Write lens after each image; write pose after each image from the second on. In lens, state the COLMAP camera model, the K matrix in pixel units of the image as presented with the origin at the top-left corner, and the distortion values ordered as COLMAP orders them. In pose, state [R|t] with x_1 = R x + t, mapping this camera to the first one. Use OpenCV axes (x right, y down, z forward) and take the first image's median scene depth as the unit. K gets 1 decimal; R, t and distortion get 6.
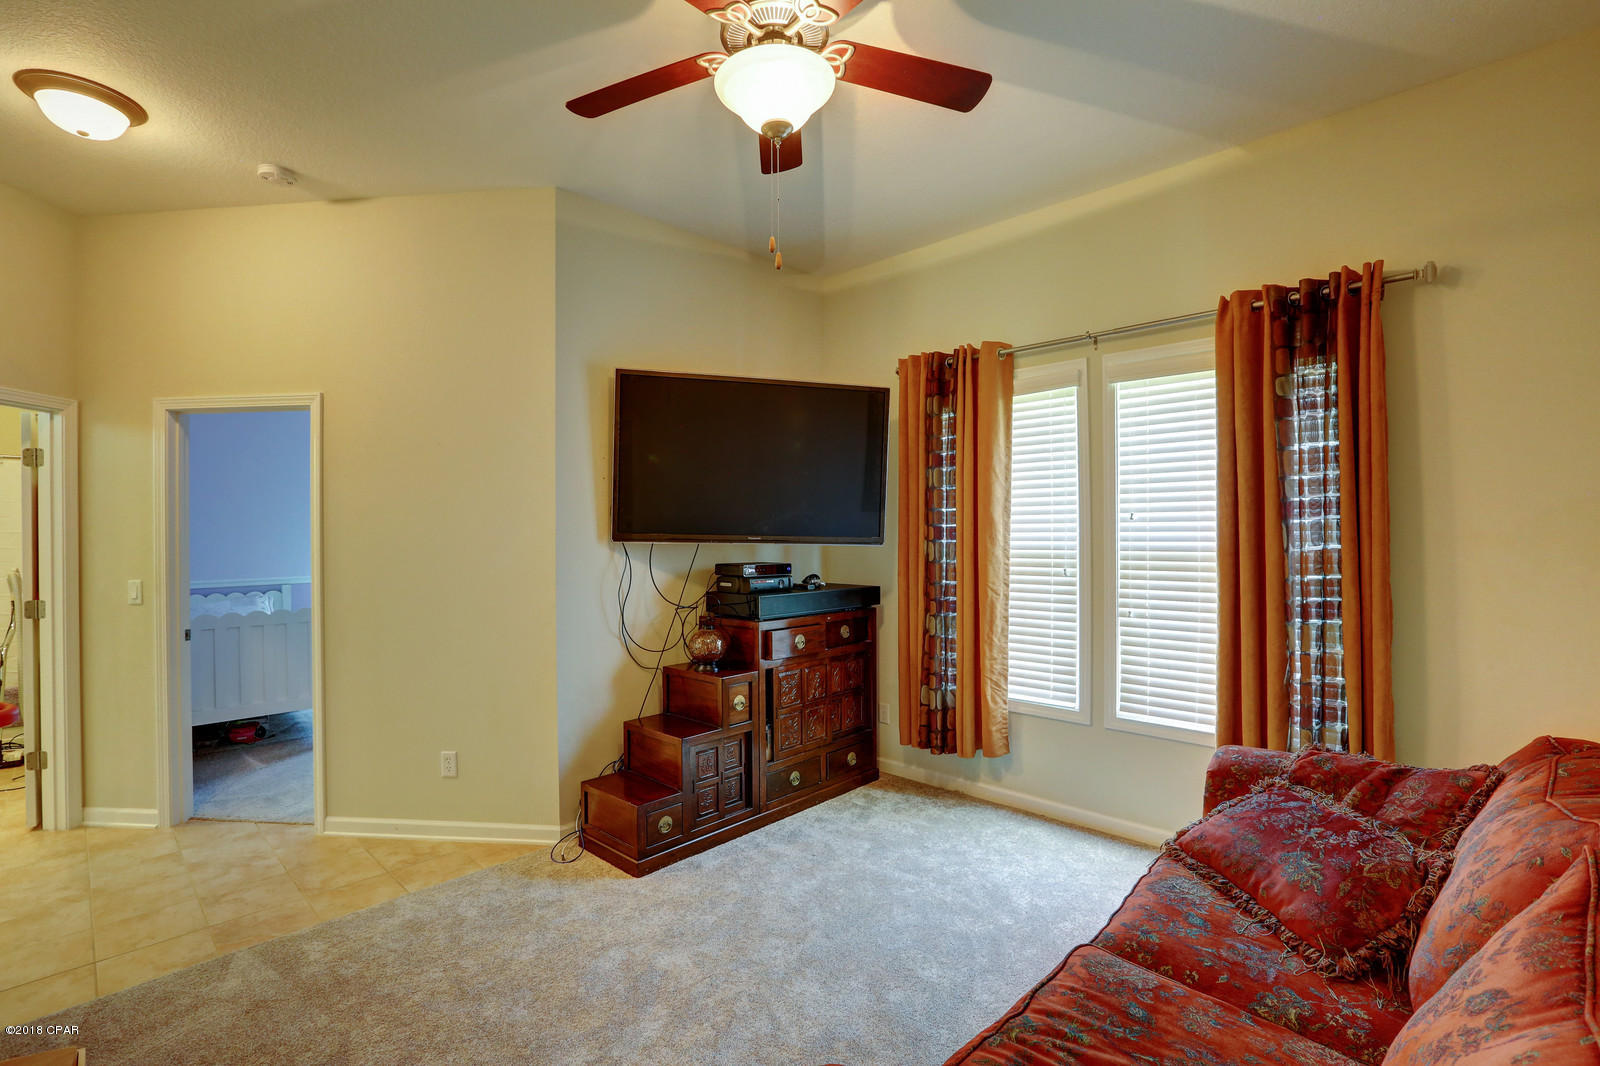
lens RADIAL K [[734.2, 0, 794.2], [0, 734.2, 530.9], [0, 0, 1]] dist [-0.046269, 0.013459]
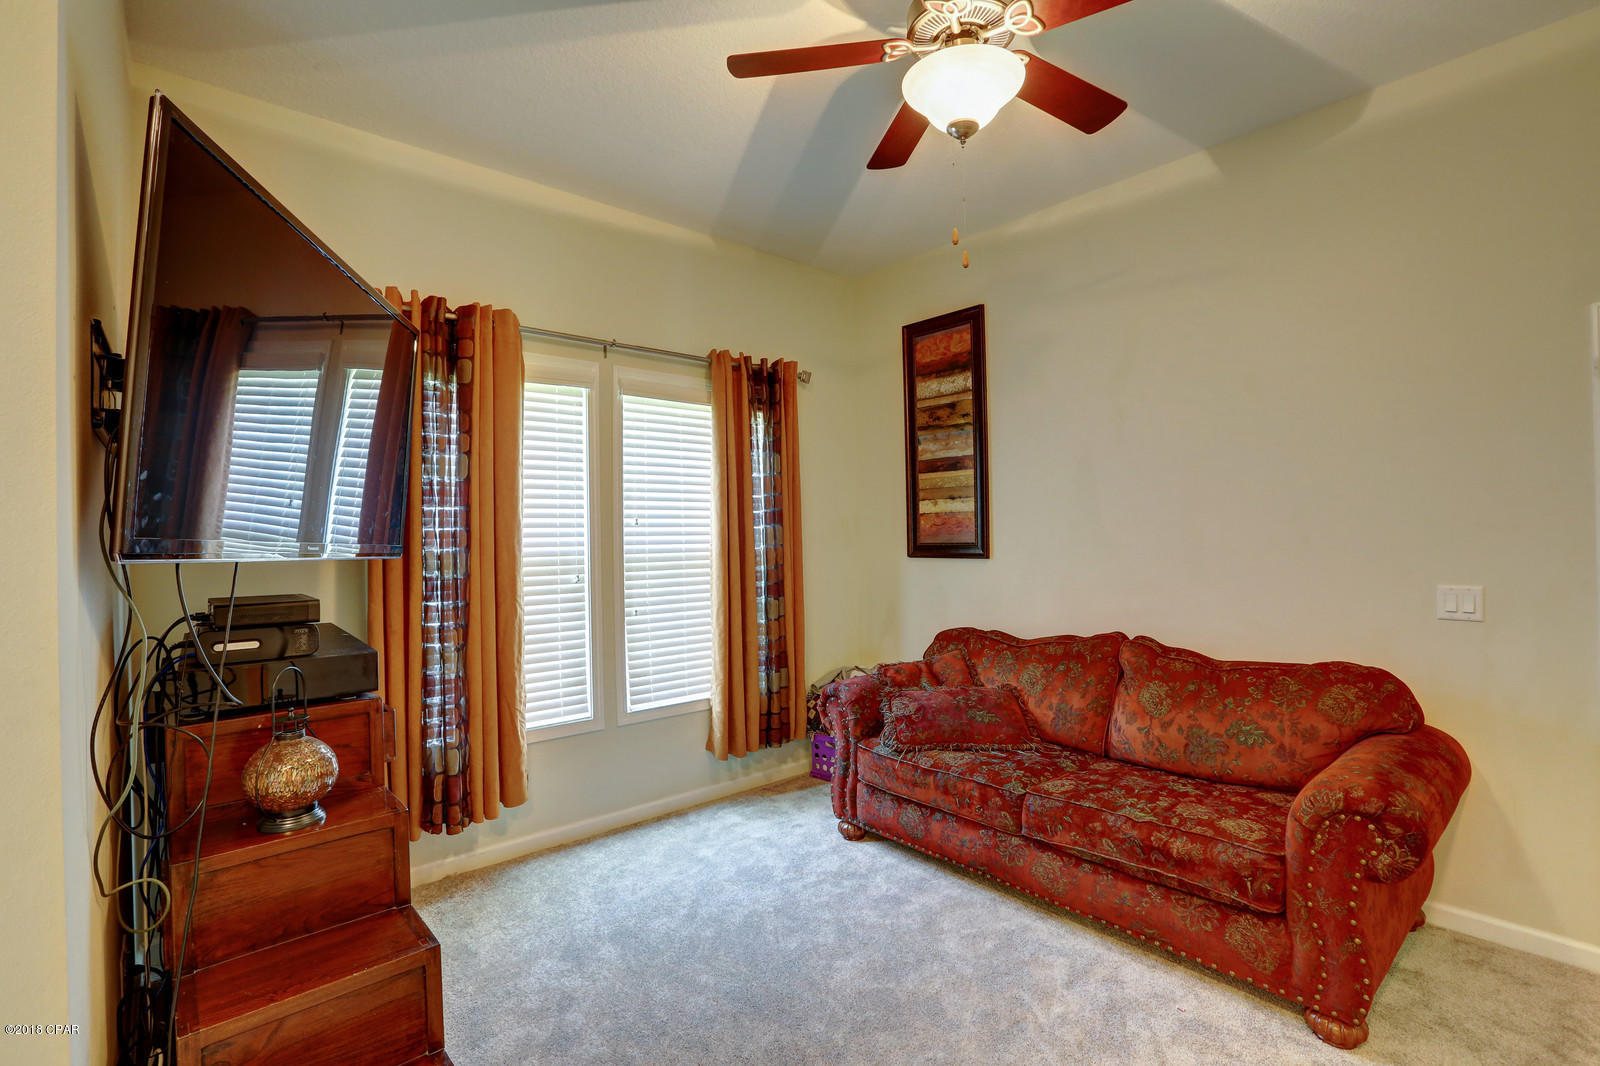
lens RADIAL K [[734.2, 0, 802.3], [0, 734.2, 526.0], [0, 0, 1]] dist [-0.046269, 0.013459]
pose [[0.070049, 0.011602, 0.997476, -0.596385], [0.005528, 0.999912, -0.012018, 0.000604], [-0.997528, 0.006355, 0.069979, 0.668333]]
